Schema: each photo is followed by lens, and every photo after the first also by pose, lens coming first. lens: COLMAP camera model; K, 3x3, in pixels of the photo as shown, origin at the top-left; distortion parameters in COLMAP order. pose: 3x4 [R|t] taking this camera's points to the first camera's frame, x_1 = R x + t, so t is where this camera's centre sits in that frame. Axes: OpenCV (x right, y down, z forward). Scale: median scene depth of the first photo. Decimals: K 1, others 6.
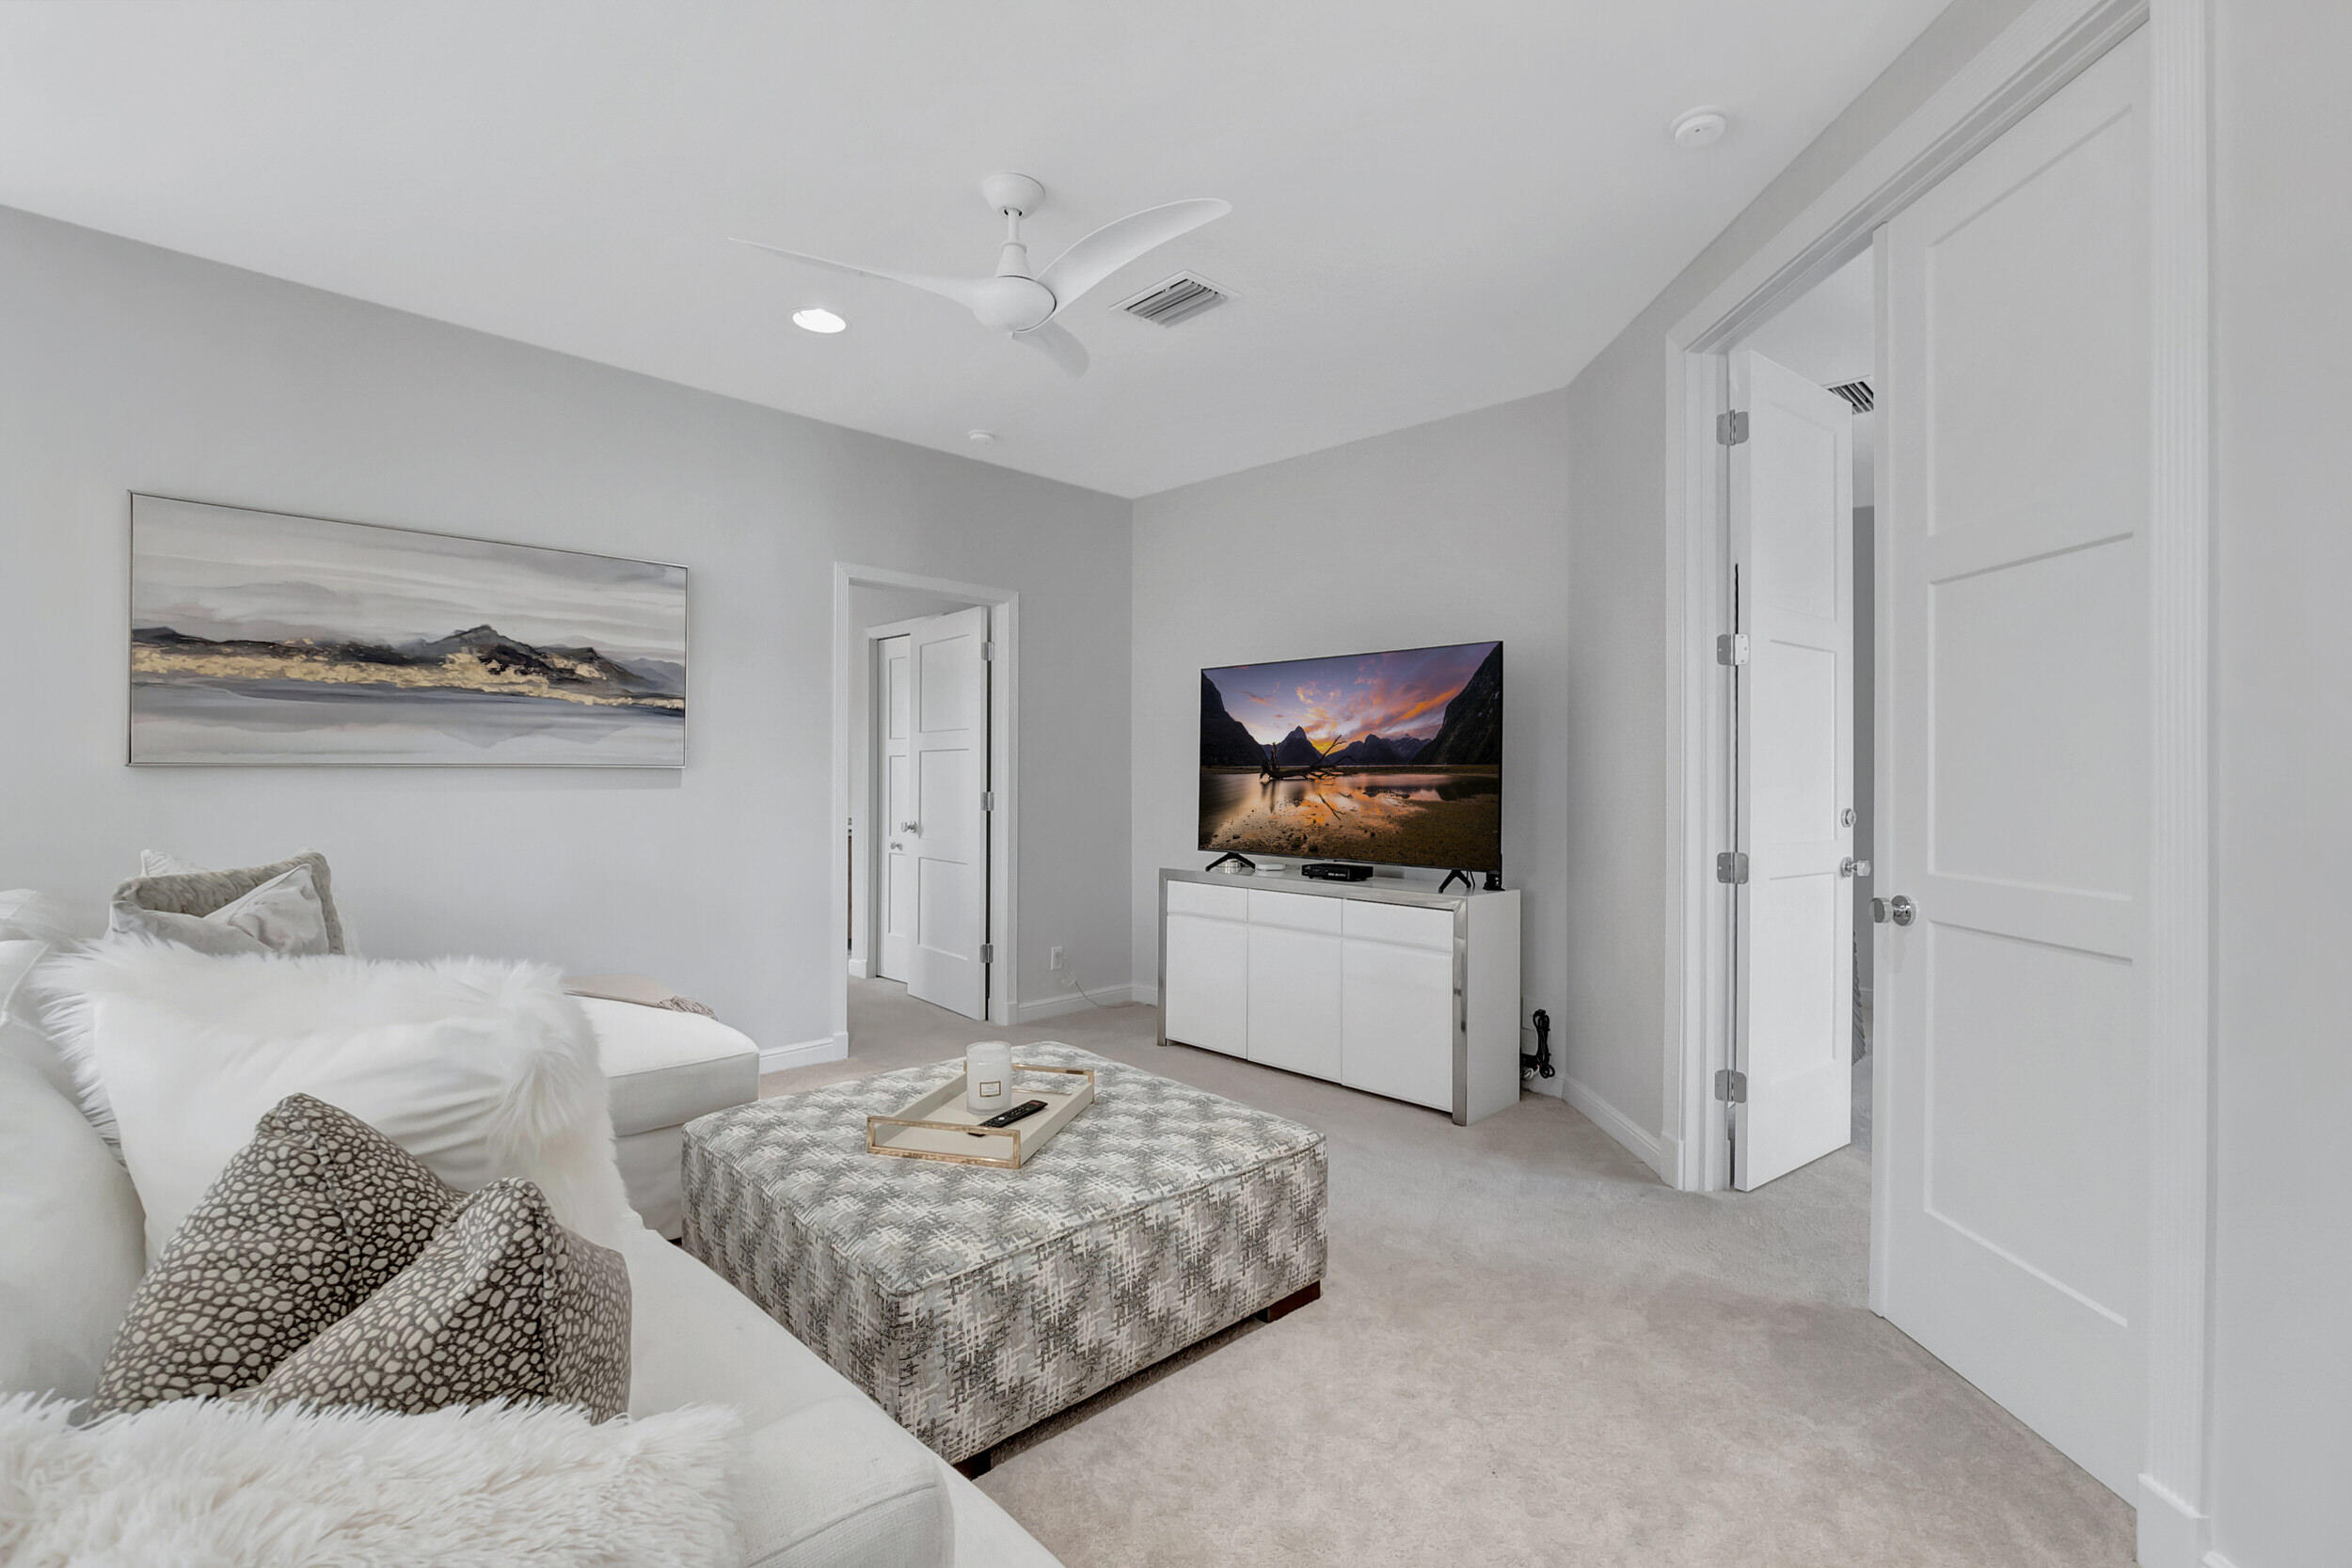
lens RADIAL K [[1040.2, 0, 1163.9], [0, 1040.2, 768.8], [0, 0, 1]] dist [-0.000892, -0.000570]
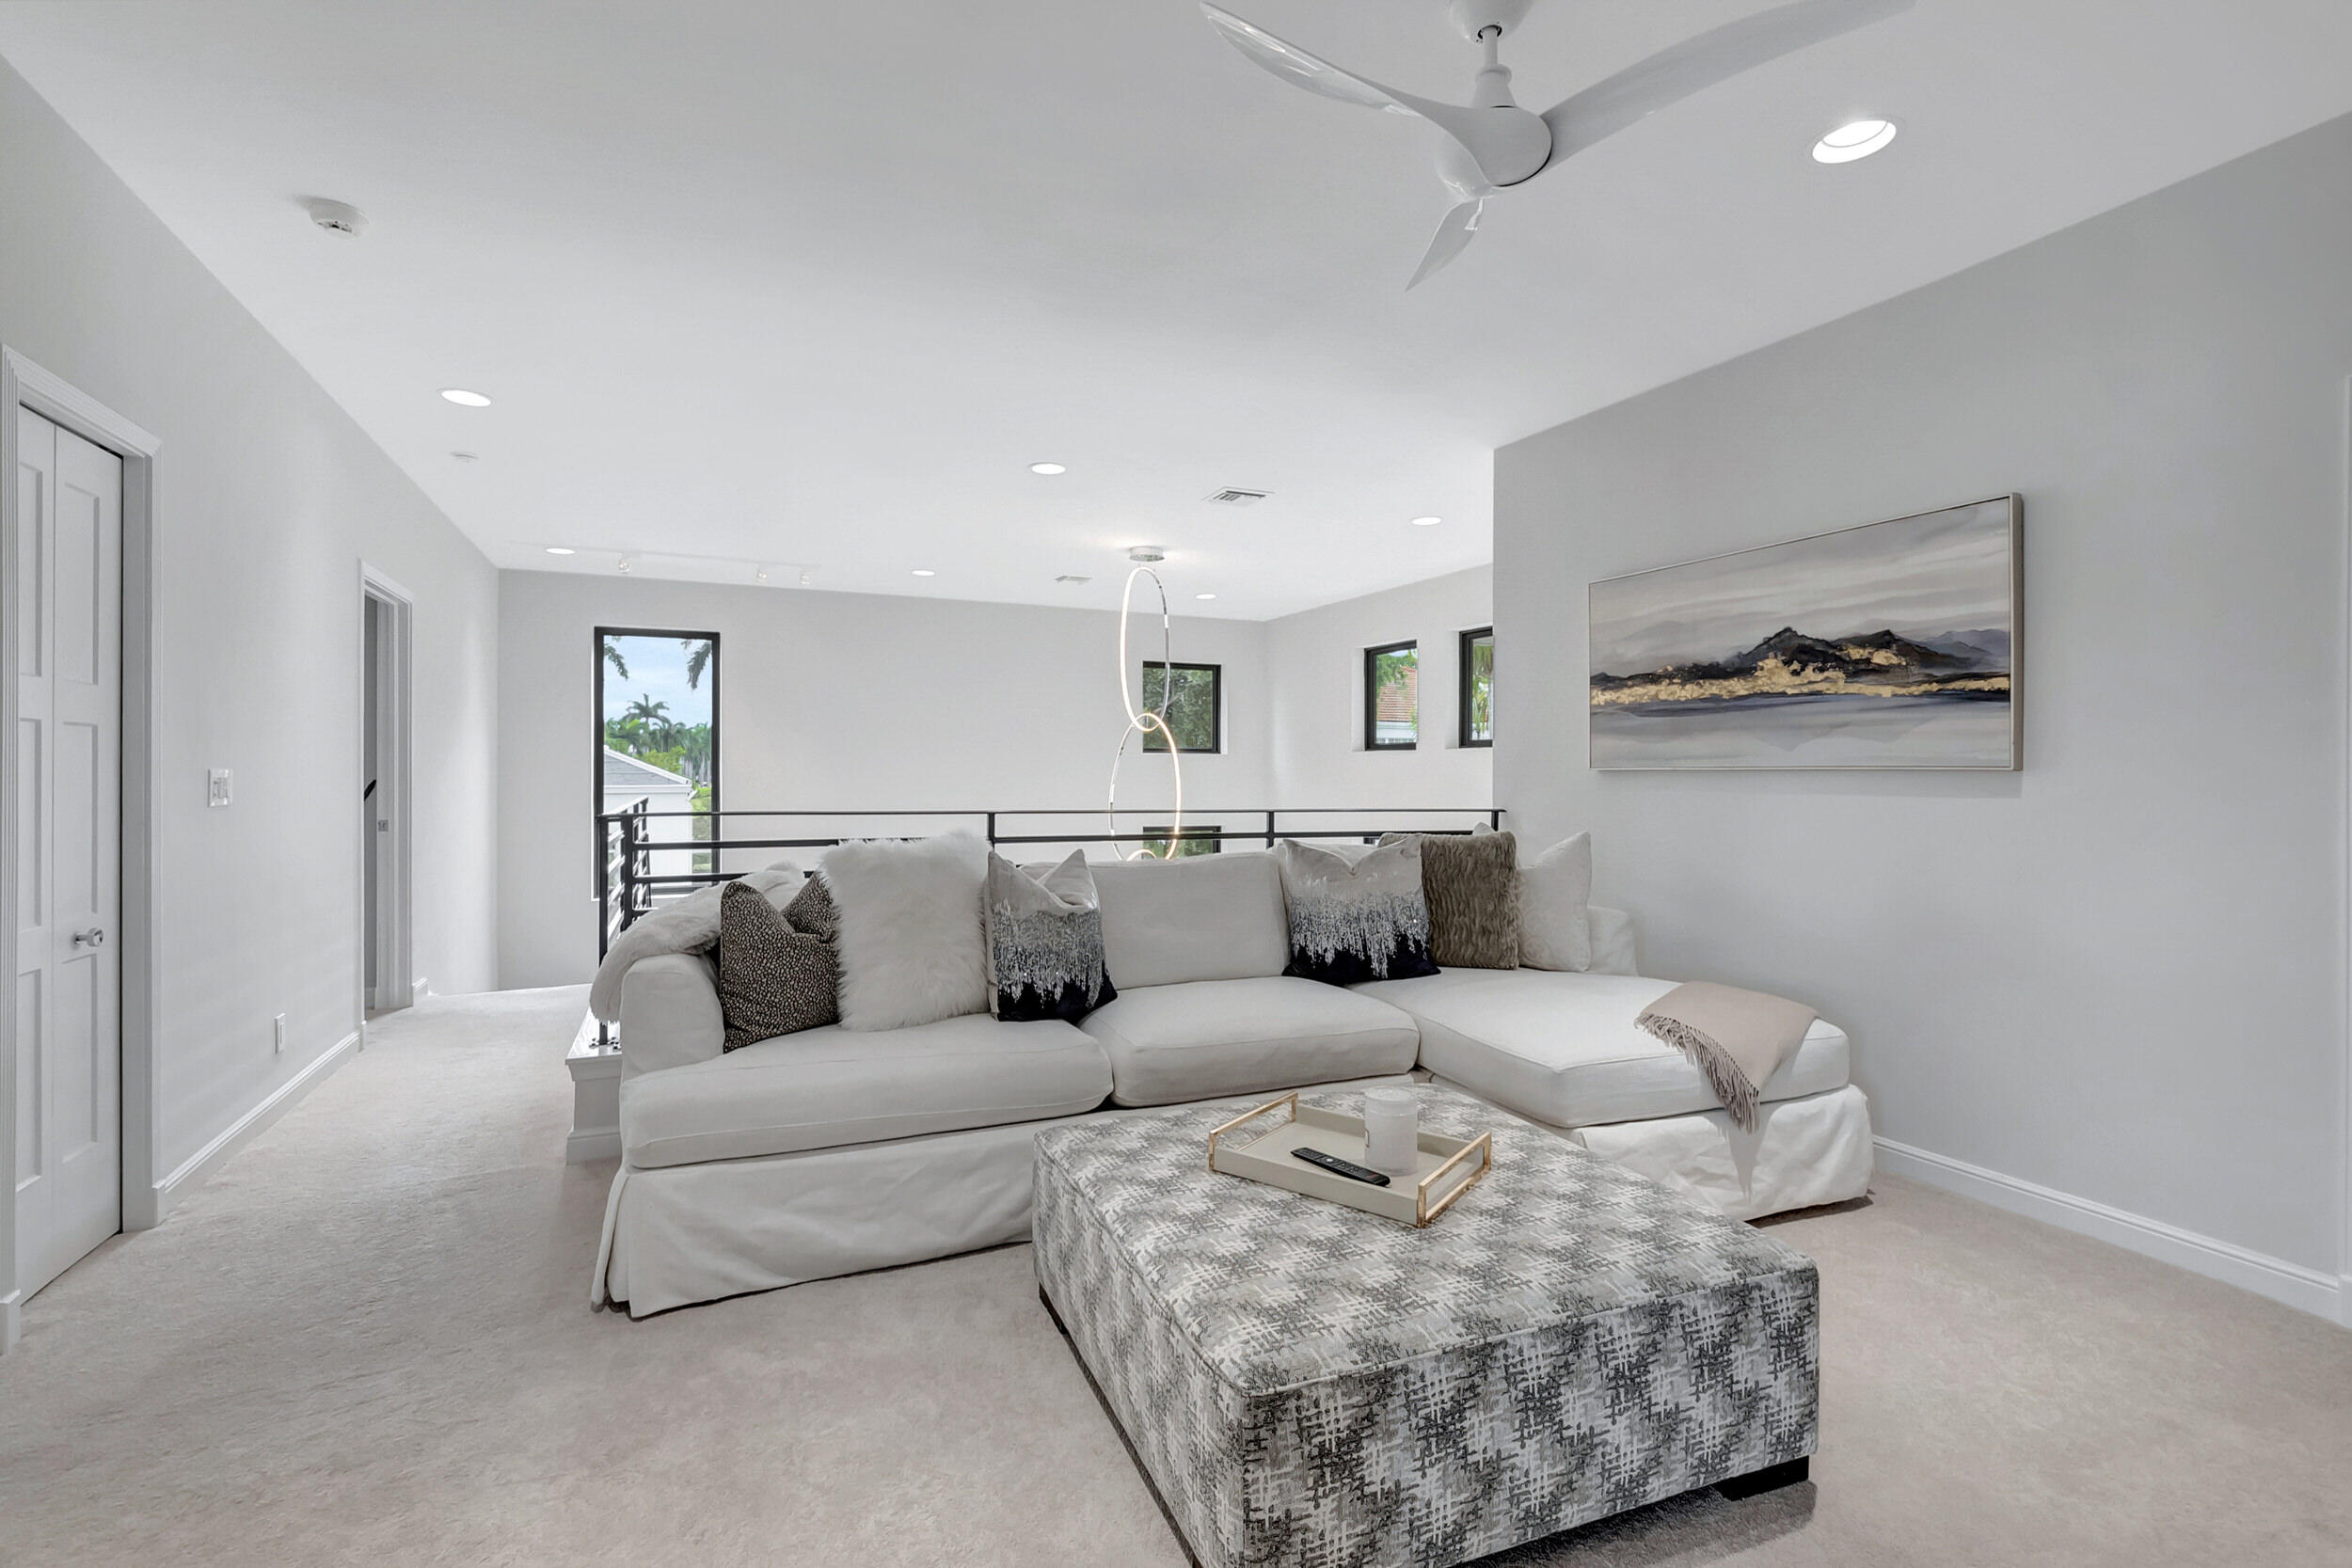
lens RADIAL K [[1040.2, 0, 1163.9], [0, 1040.2, 768.8], [0, 0, 1]] dist [-0.000892, -0.000570]
pose [[-0.347284, -0.007920, -0.937727, 0.482124], [-0.004958, 0.999966, -0.006610, 0.006595], [0.937747, 0.002354, -0.347311, 0.780907]]
